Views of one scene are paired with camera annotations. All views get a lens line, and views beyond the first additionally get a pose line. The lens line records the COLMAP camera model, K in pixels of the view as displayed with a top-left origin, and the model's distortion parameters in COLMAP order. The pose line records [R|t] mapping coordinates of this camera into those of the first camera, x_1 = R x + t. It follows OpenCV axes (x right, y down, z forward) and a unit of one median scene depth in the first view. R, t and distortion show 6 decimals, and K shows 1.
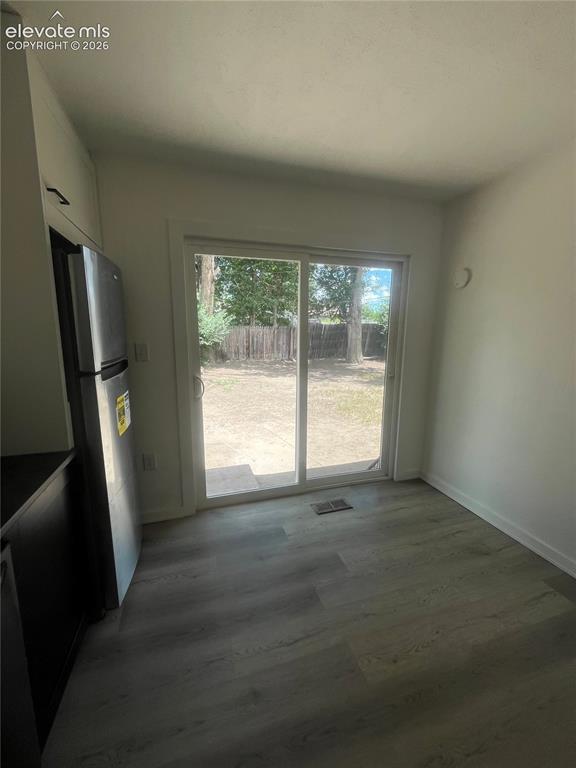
lens RADIAL K [[310.8, 0, 287.0], [0, 310.8, 382.3], [0, 0, 1]] dist [-0.000743, -0.000106]
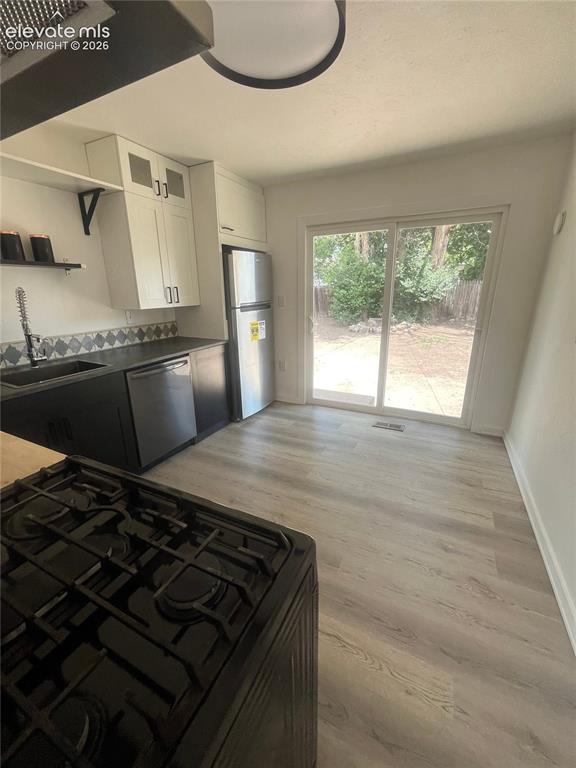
lens RADIAL K [[310.8, 0, 287.0], [0, 310.8, 382.3], [0, 0, 1]] dist [-0.000743, -0.000106]
pose [[0.717703, 0.189423, -0.670091, 0.343710], [-0.099643, 0.980324, 0.170398, 0.021514], [0.689184, -0.055525, 0.722456, -0.109628]]
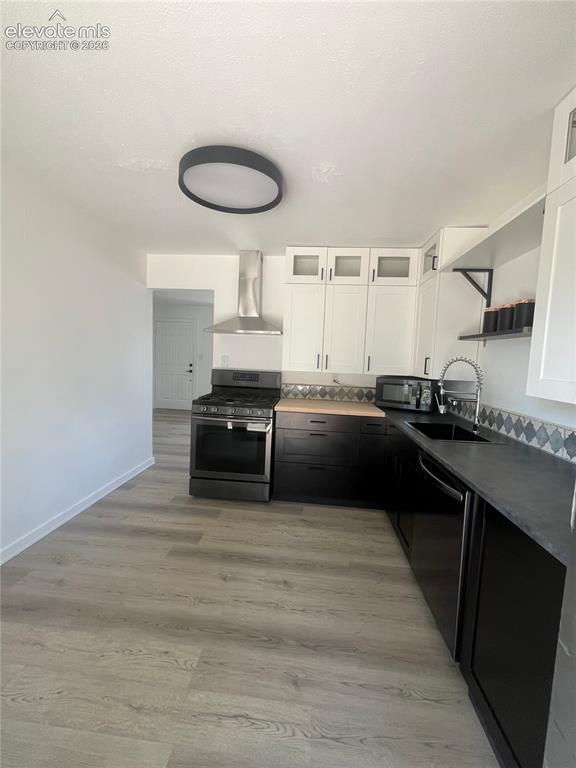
lens RADIAL K [[310.8, 0, 287.0], [0, 310.8, 382.3], [0, 0, 1]] dist [-0.000743, -0.000106]
pose [[-0.924572, -0.073968, 0.373759, -0.099510], [0.019795, 0.970324, 0.240998, -0.068978], [-0.380494, 0.230218, -0.895670, 0.431567]]
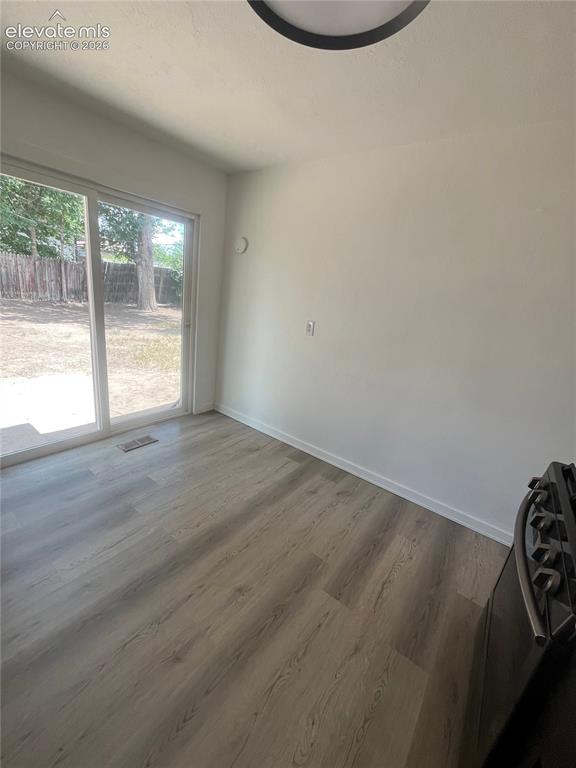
lens RADIAL K [[310.8, 0, 287.0], [0, 310.8, 382.3], [0, 0, 1]] dist [-0.000743, -0.000106]
pose [[0.808288, -0.083357, 0.582857, -0.027734], [-0.012071, 0.987374, 0.157949, 0.002674], [-0.588664, -0.134704, 0.797076, -0.081848]]
